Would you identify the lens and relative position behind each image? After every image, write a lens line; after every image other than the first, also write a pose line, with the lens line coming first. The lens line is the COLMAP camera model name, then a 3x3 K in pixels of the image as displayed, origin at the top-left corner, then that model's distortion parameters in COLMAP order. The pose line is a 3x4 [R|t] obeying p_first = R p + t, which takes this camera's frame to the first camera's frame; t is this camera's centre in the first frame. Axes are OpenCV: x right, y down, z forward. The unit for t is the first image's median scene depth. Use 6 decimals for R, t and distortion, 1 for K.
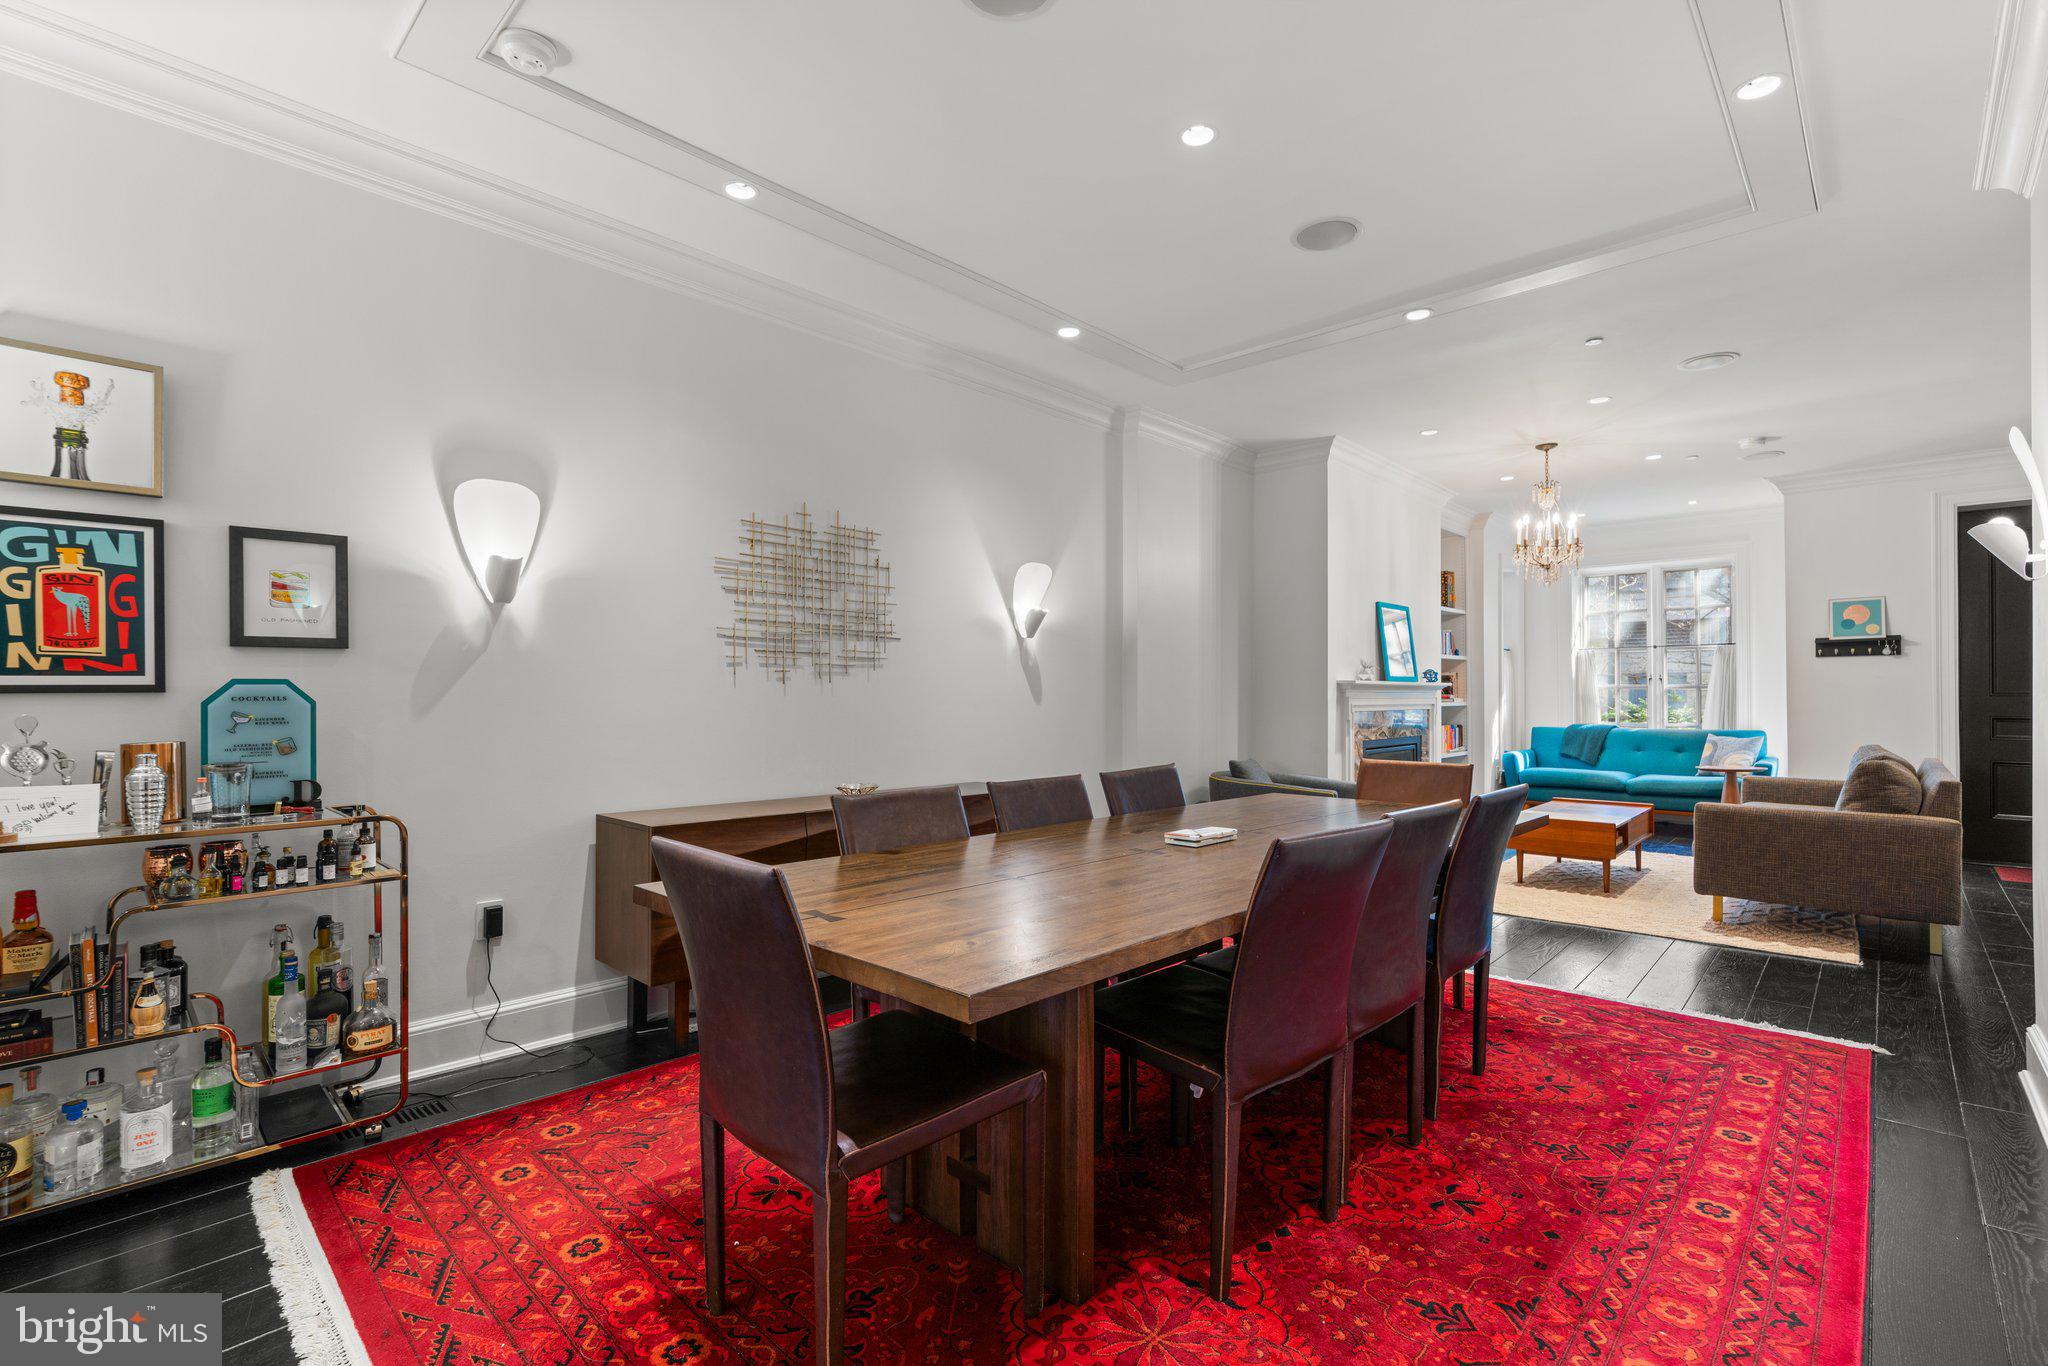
lens RADIAL K [[928.2, 0, 1022.6], [0, 928.2, 695.7], [0, 0, 1]] dist [-0.004905, -0.000309]
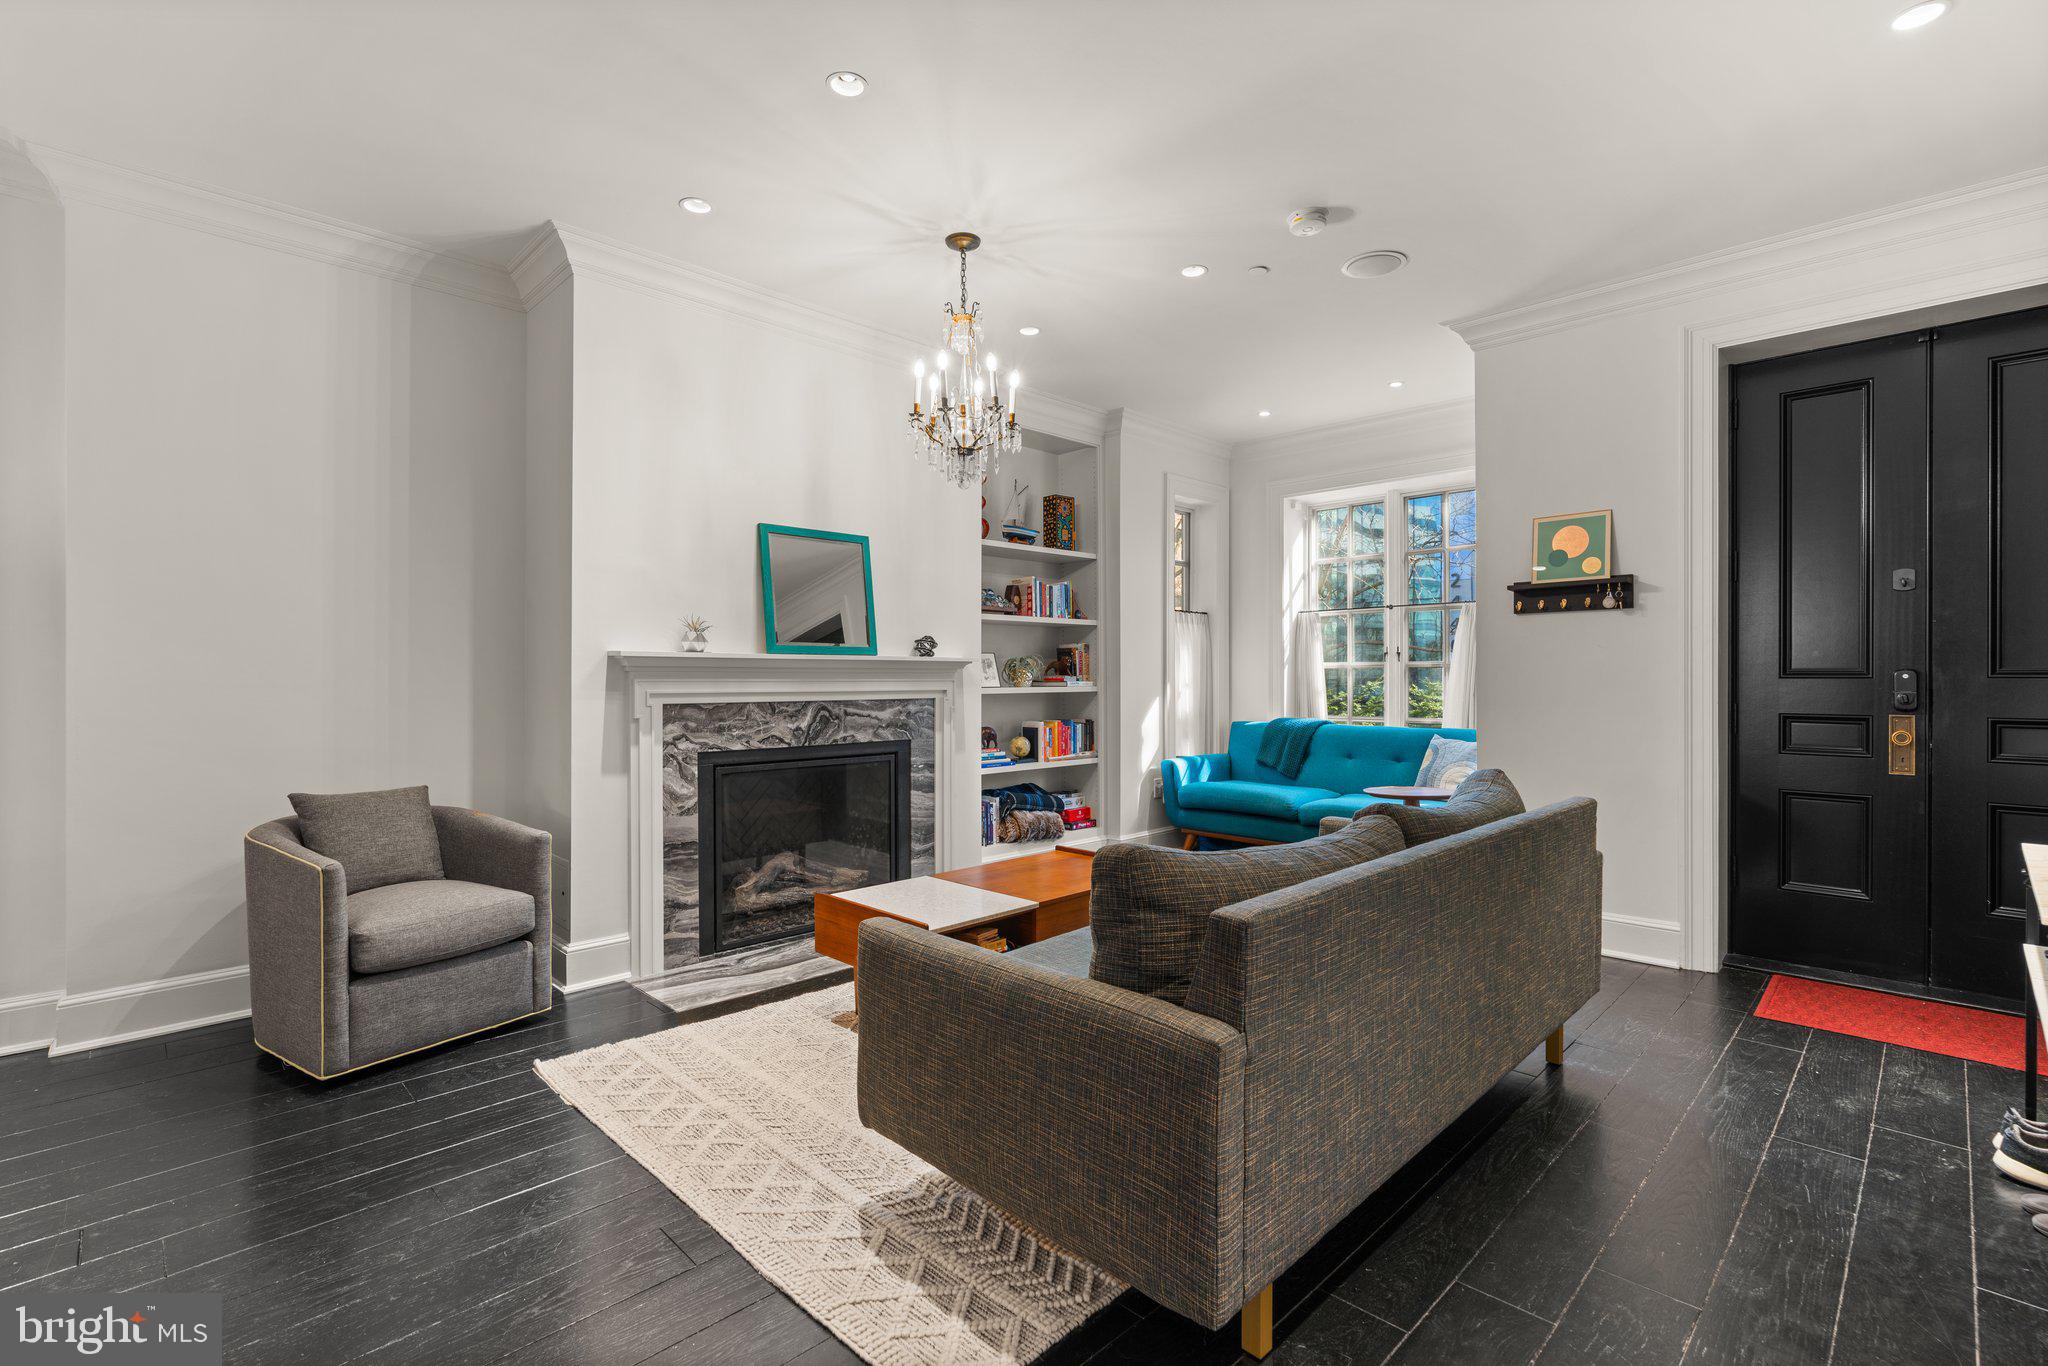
lens RADIAL K [[928.2, 0, 1024.7], [0, 928.2, 680.4], [0, 0, 1]] dist [-0.004905, -0.000309]
pose [[0.999058, 0.001609, -0.043375, 0.922594], [-0.001436, 0.999991, 0.004025, -0.000788], [0.043381, -0.003959, 0.999051, 0.621839]]
